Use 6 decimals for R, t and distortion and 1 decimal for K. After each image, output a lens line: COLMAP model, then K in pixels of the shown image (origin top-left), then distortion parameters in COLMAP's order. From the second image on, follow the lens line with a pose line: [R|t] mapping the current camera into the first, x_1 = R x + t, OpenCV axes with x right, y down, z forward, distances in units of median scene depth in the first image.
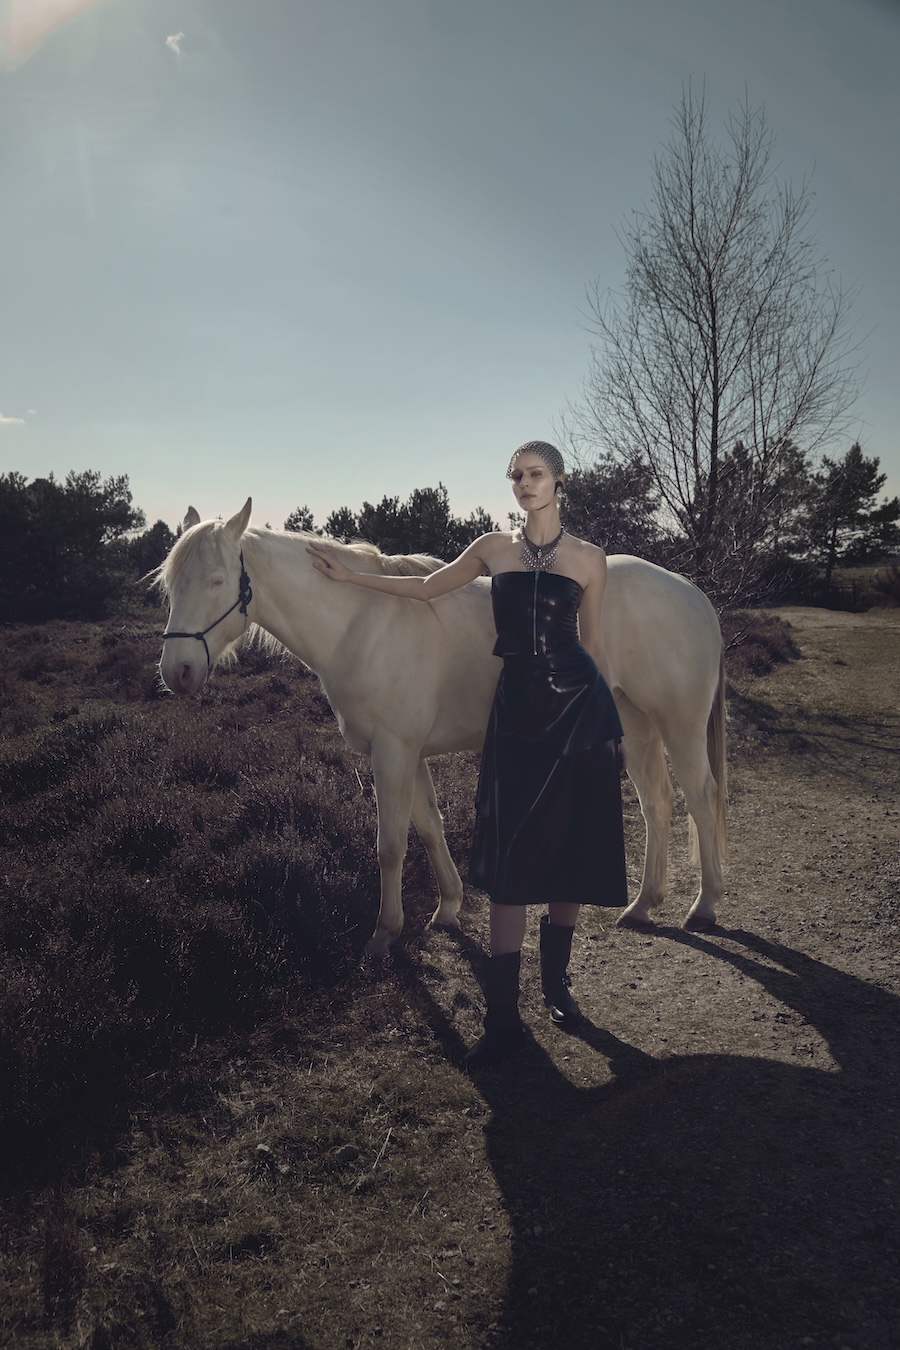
lens RADIAL K [[1388.7, 0, 449.8], [0, 1388.7, 673.9], [0, 0, 1]] dist [0.005969, 0.000000]
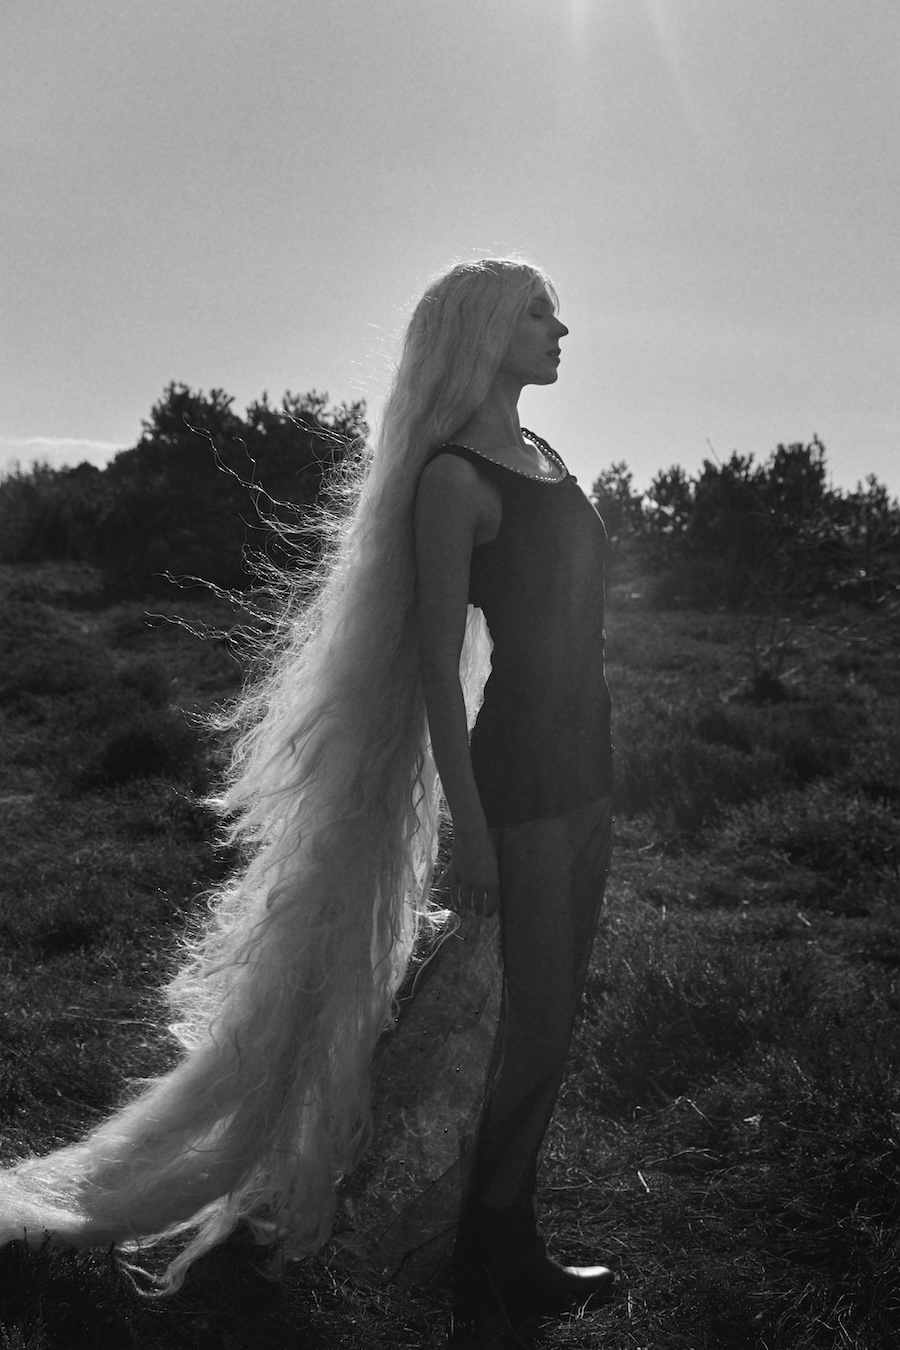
lens RADIAL K [[1388.7, 0, 452.1], [0, 1388.7, 675.8], [0, 0, 1]] dist [0.005969, 0.000000]
pose [[0.963538, 0.086630, -0.253161, 0.004079], [-0.082716, 0.996232, 0.026085, -0.020435], [0.254466, -0.004193, 0.967073, 0.273906]]
